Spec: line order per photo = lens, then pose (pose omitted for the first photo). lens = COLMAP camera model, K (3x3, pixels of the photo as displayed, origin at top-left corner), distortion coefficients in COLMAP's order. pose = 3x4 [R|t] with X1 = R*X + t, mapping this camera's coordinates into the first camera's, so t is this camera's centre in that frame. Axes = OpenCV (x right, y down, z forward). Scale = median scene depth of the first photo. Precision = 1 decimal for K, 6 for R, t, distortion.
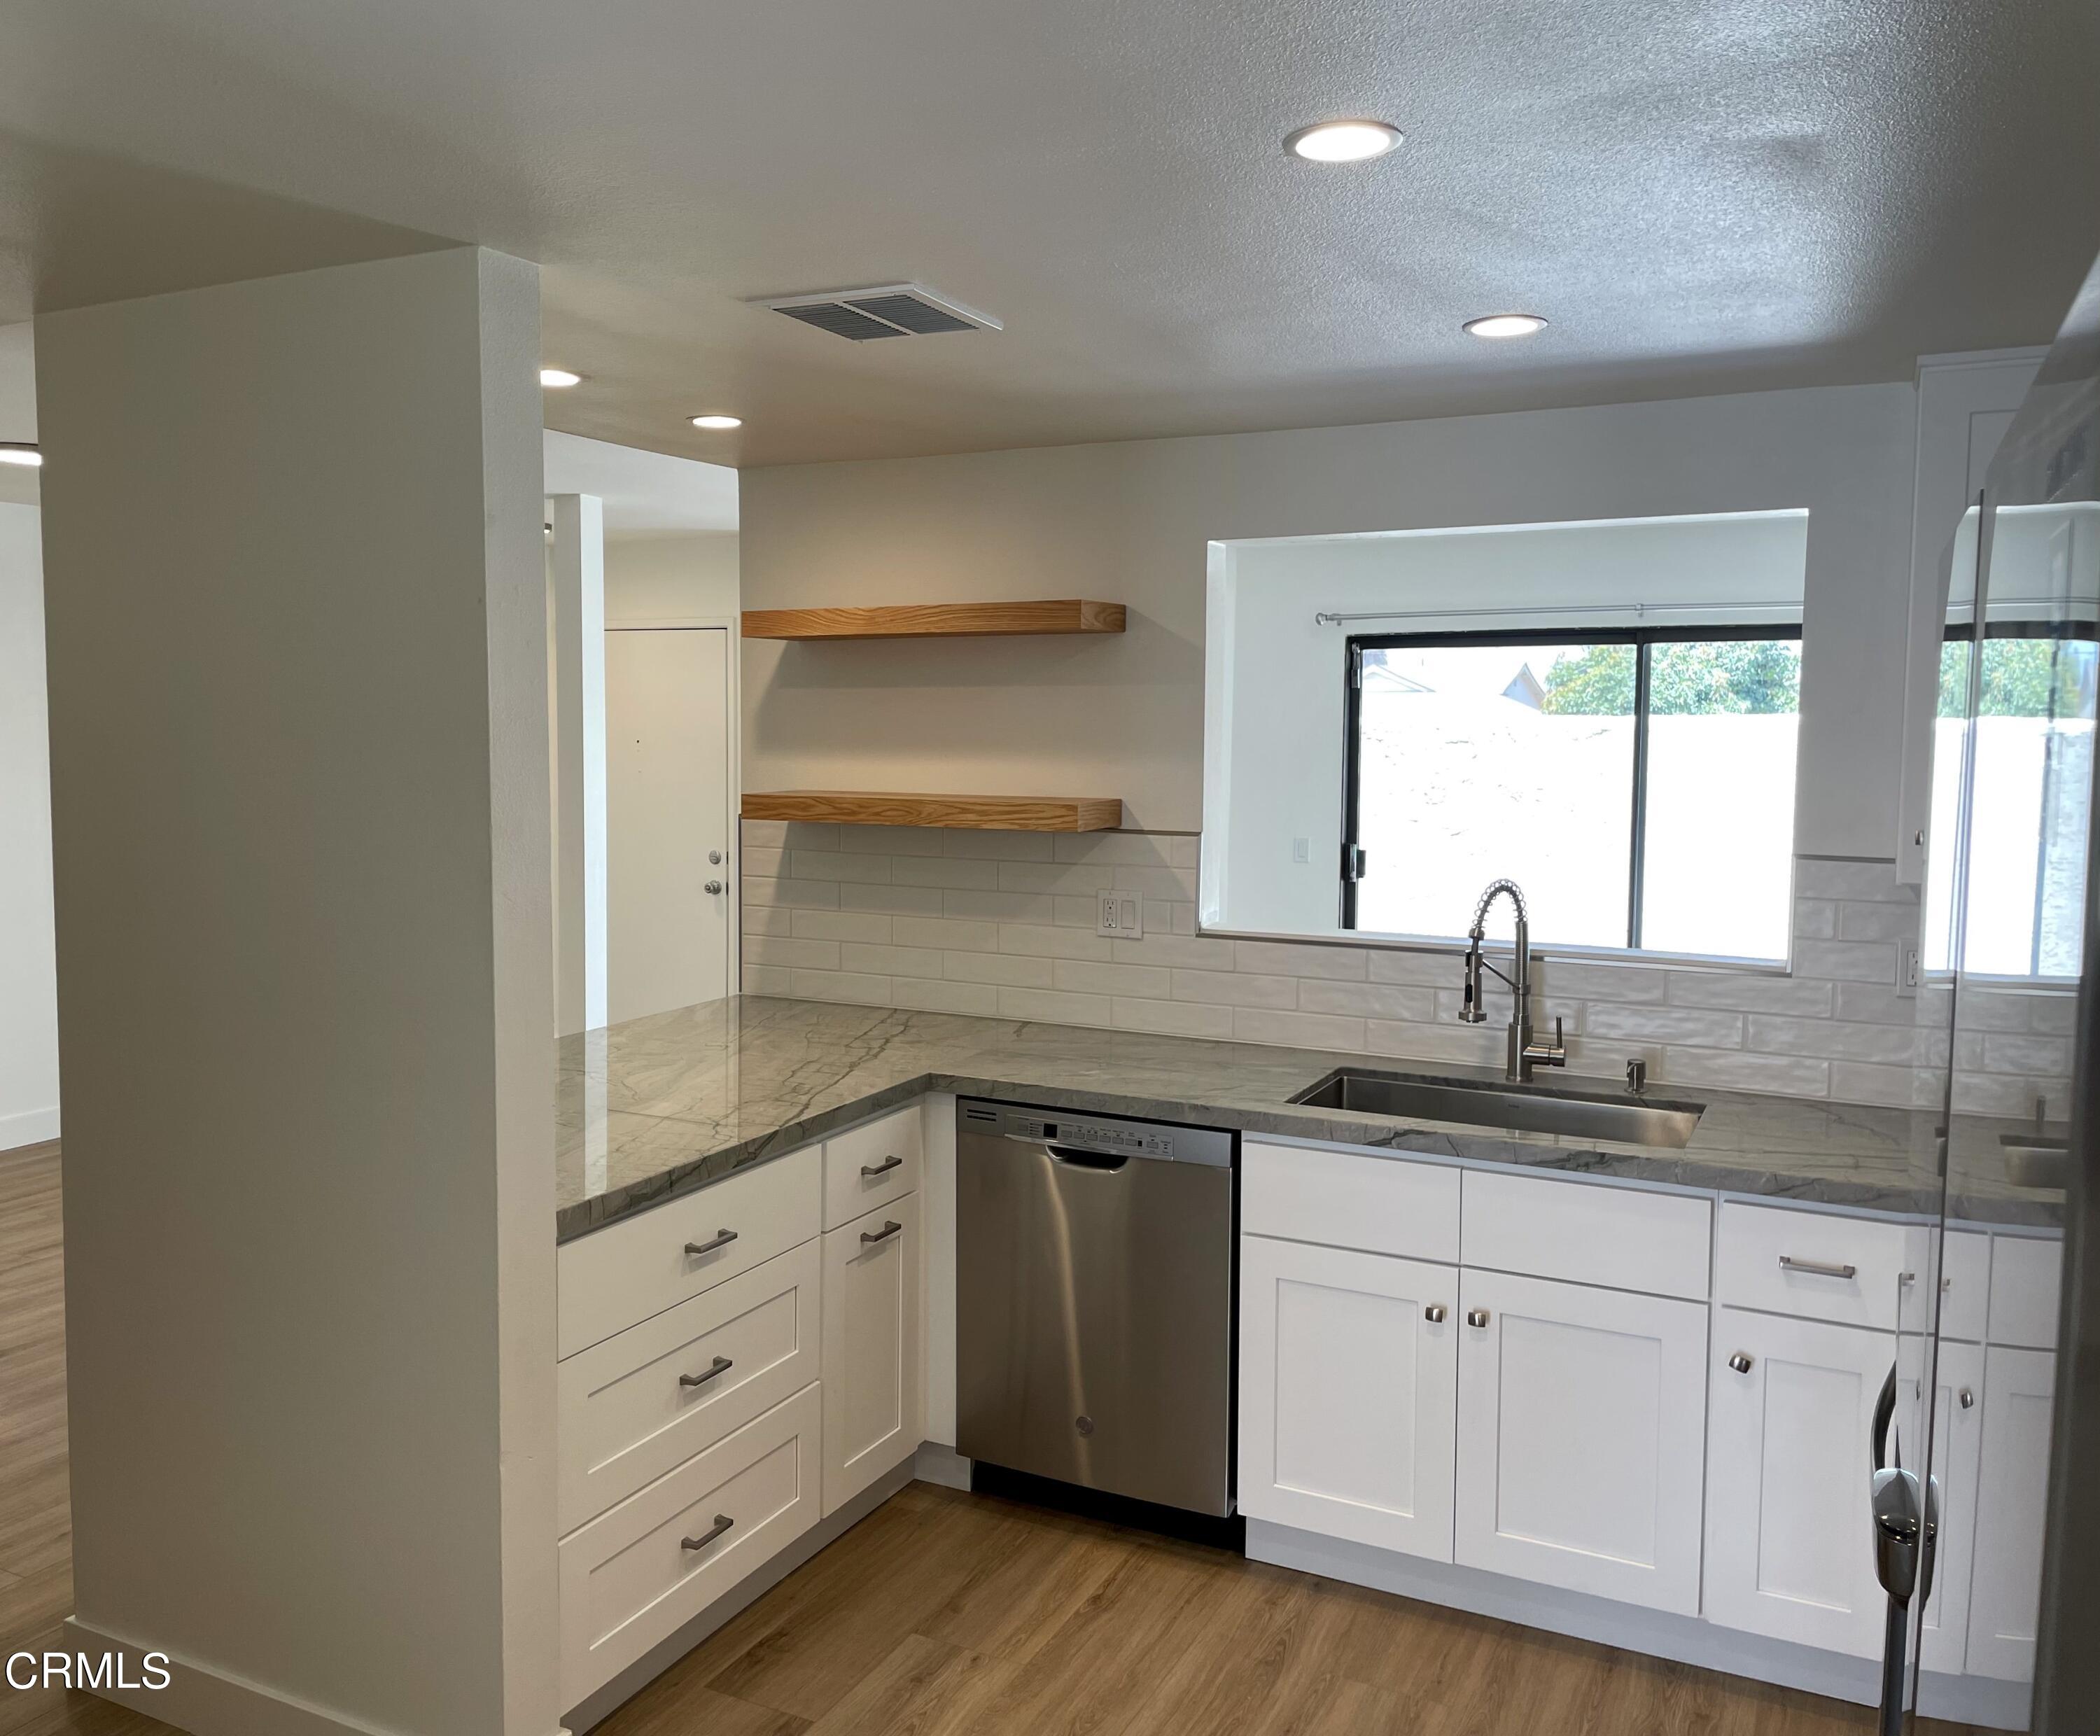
lens RADIAL K [[1711.7, 0, 955.1], [0, 1711.7, 853.5], [0, 0, 1]] dist [0.059978, -0.066437]
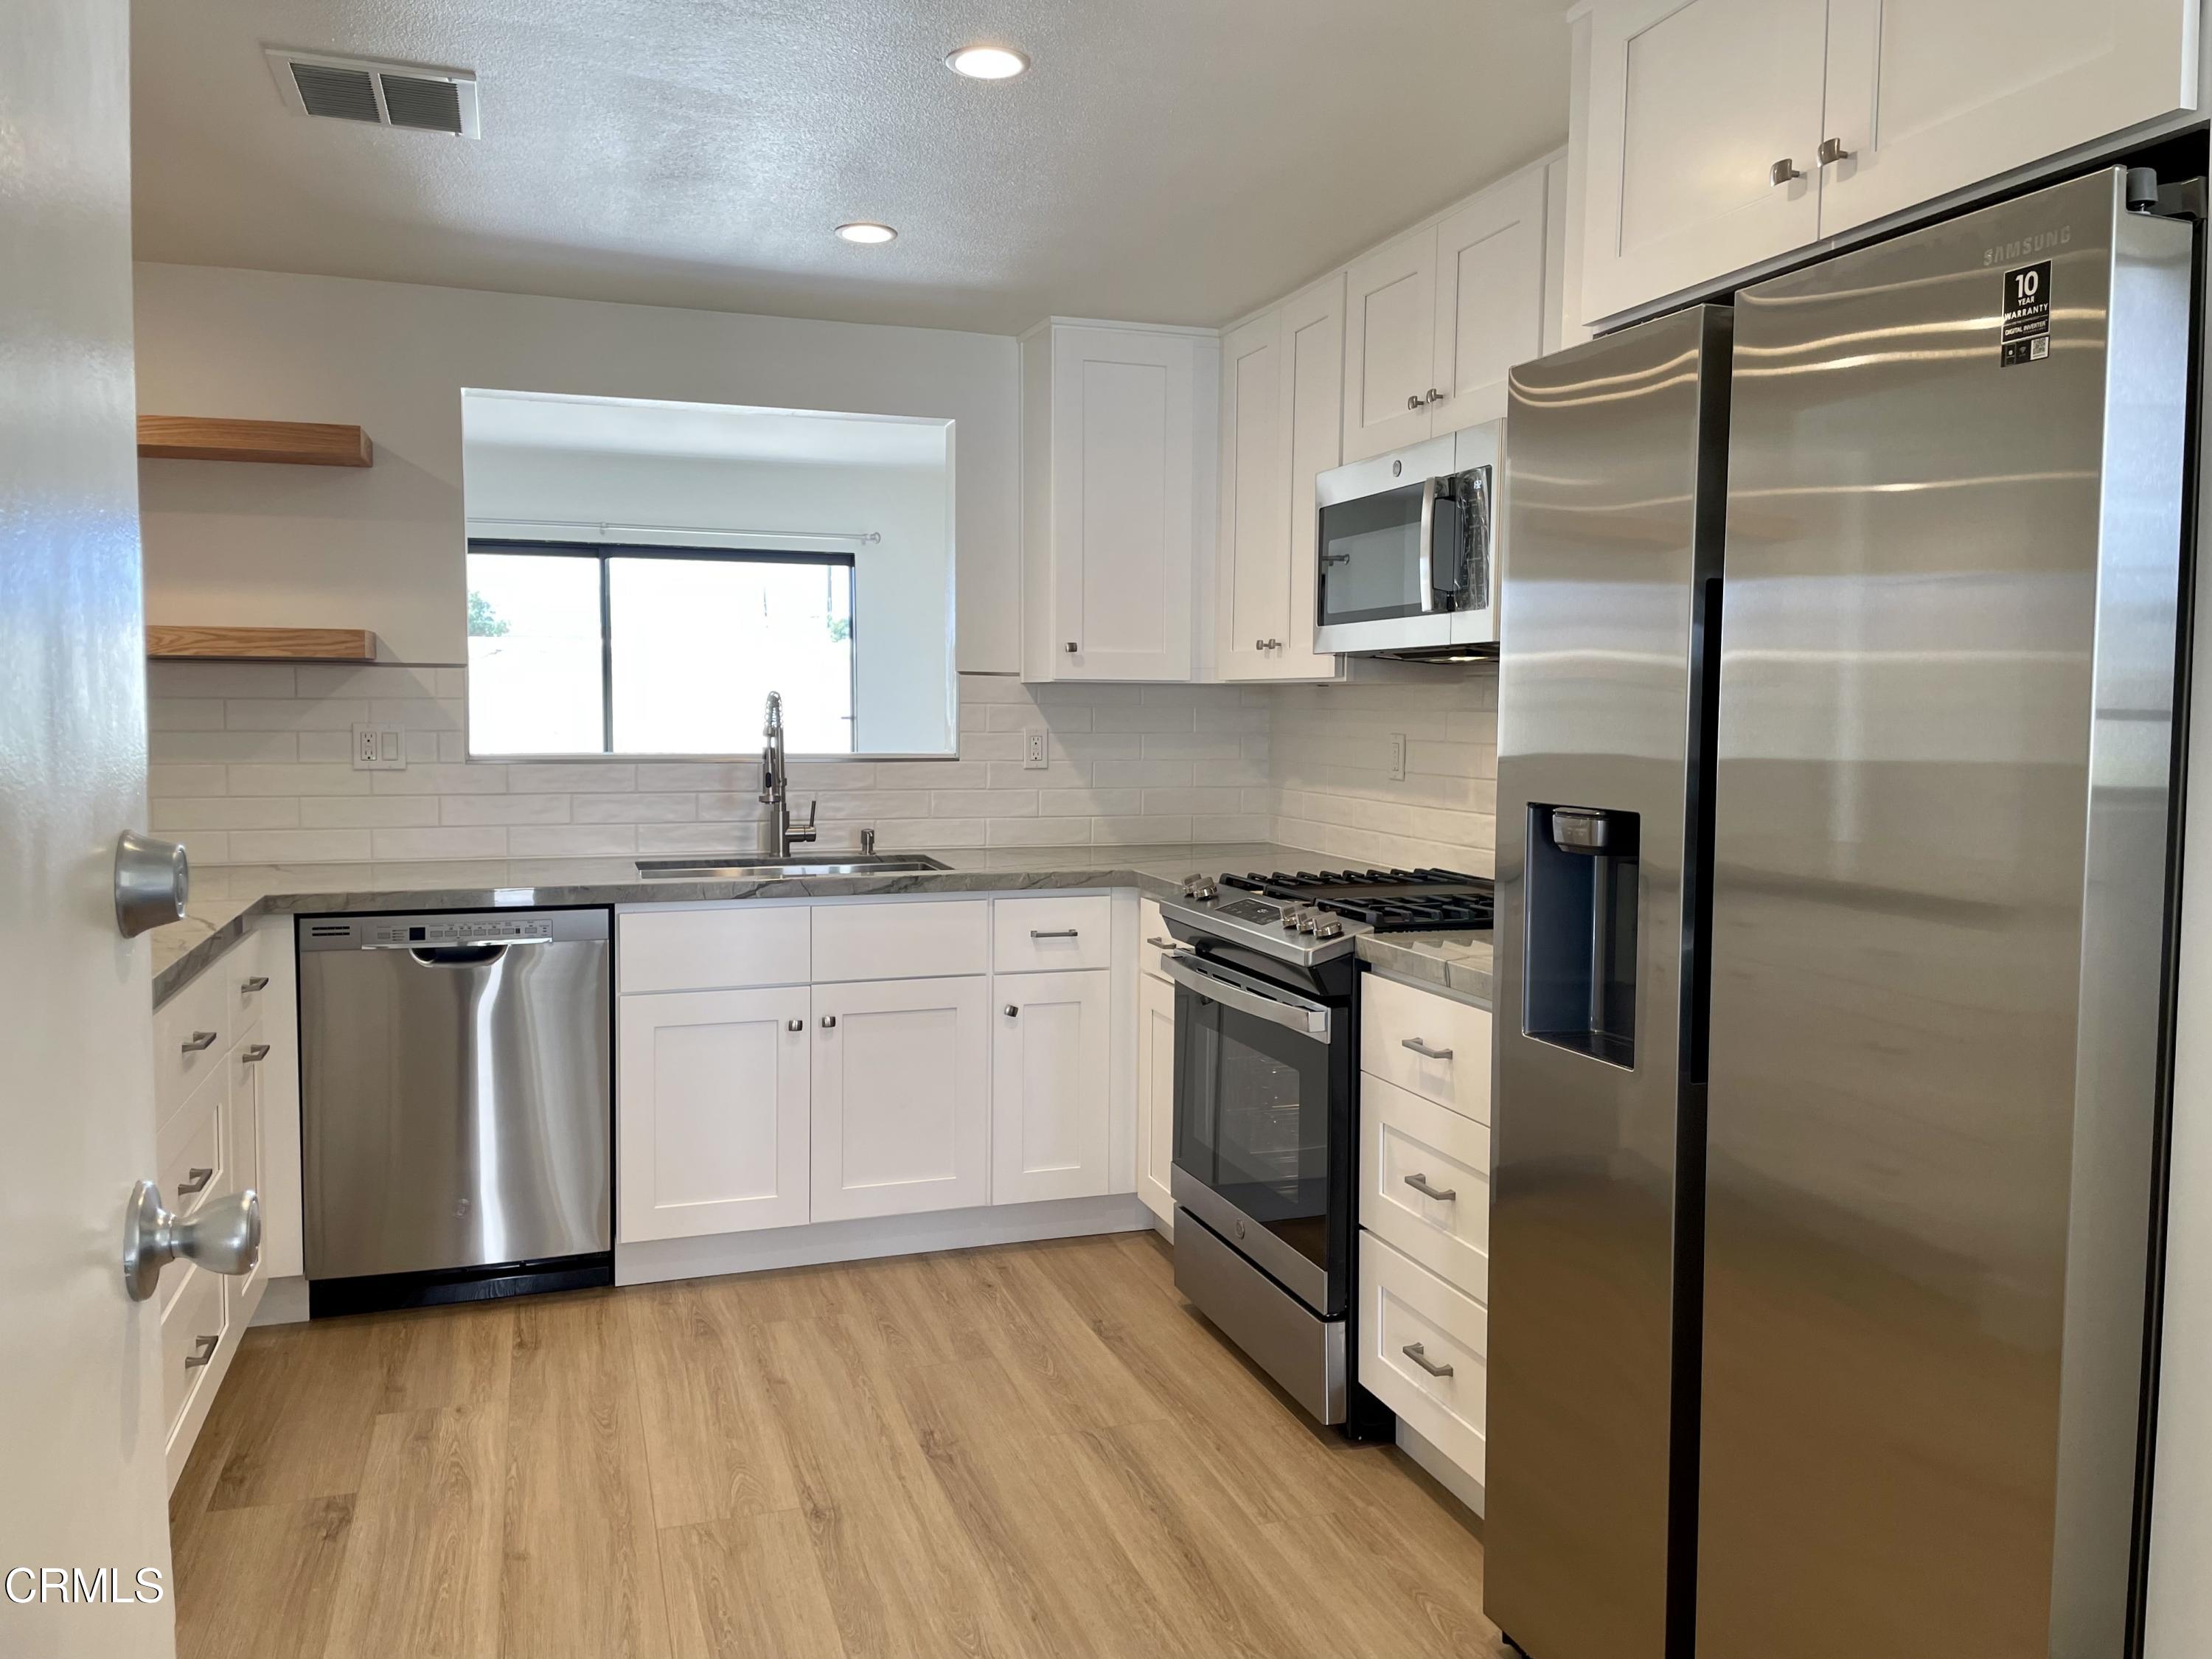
lens RADIAL K [[1670.9, 0, 1108.0], [0, 1670.9, 806.0], [0, 0, 1]] dist [0.078537, -0.098644]
pose [[0.694423, -0.046962, 0.718033, -0.380960], [0.051045, 0.998569, 0.015944, 0.089493], [-0.717754, 0.025580, 0.695826, -0.009904]]
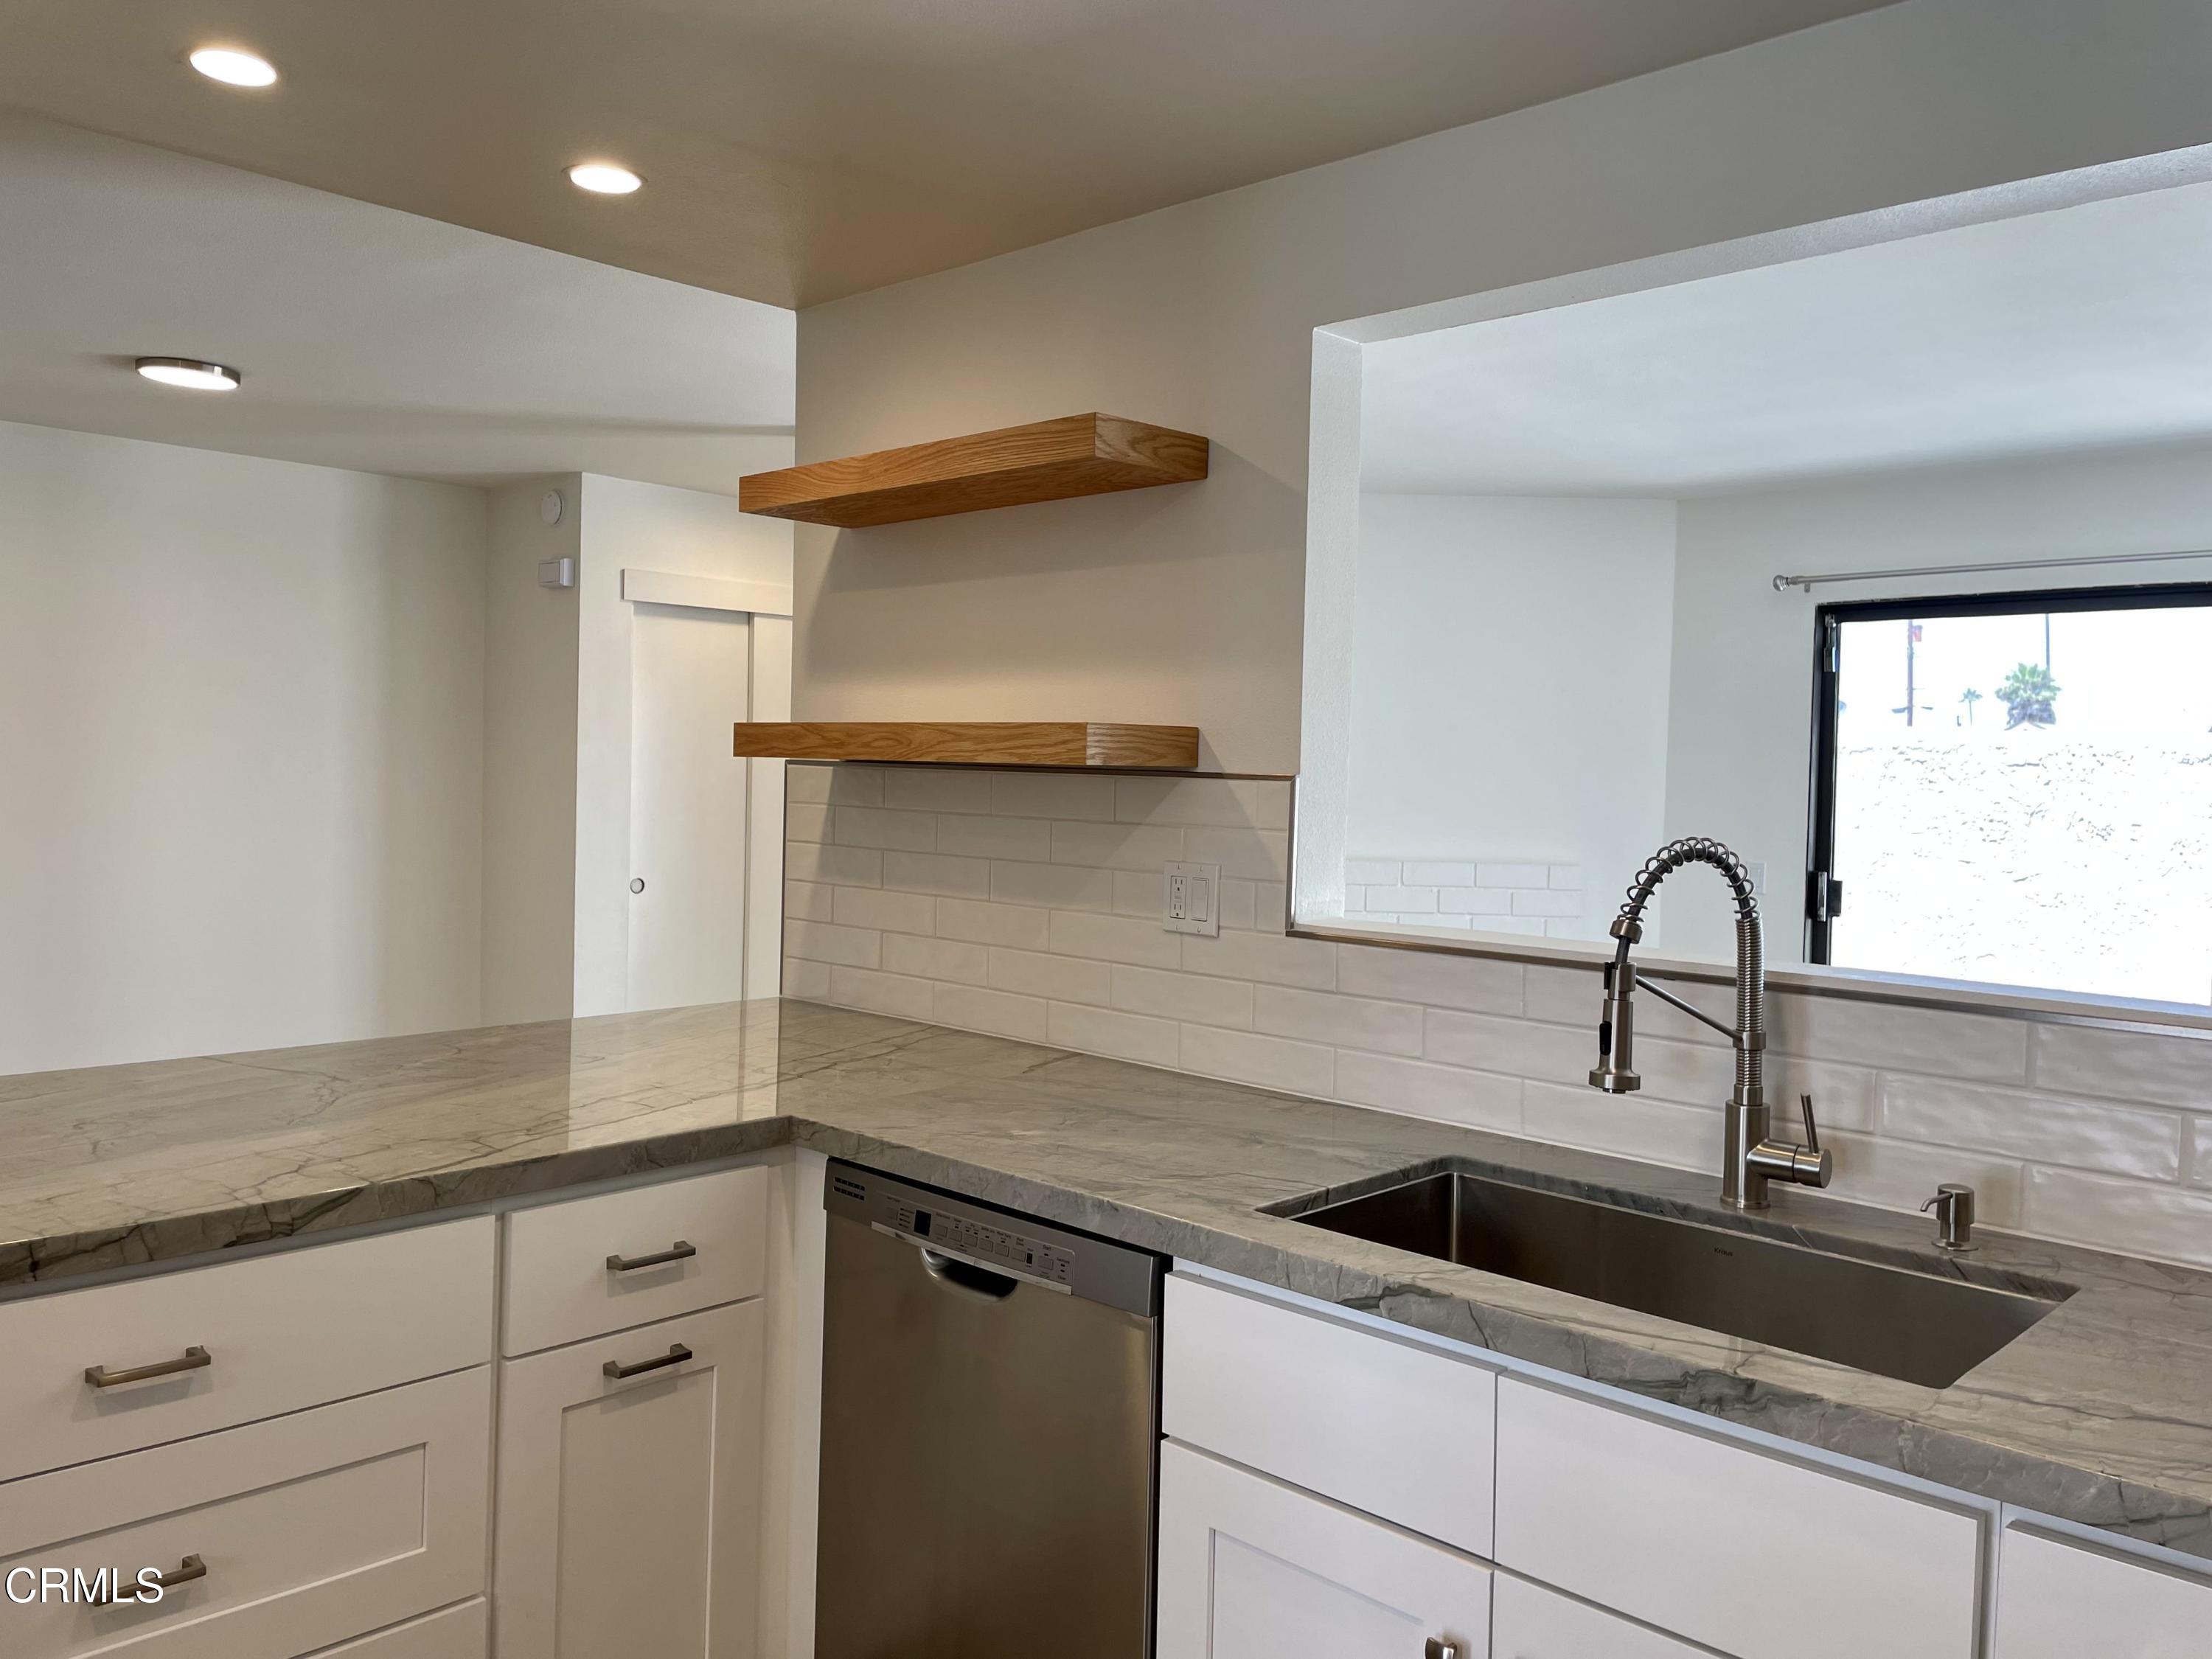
lens RADIAL K [[1670.9, 0, 1108.2], [0, 1670.9, 808.7], [0, 0, 1]] dist [0.078537, -0.098644]
pose [[0.965691, 0.025775, -0.258413, 0.272017], [-0.040053, 0.997939, -0.050141, 0.039964], [0.256588, 0.058771, 0.964733, 0.420405]]
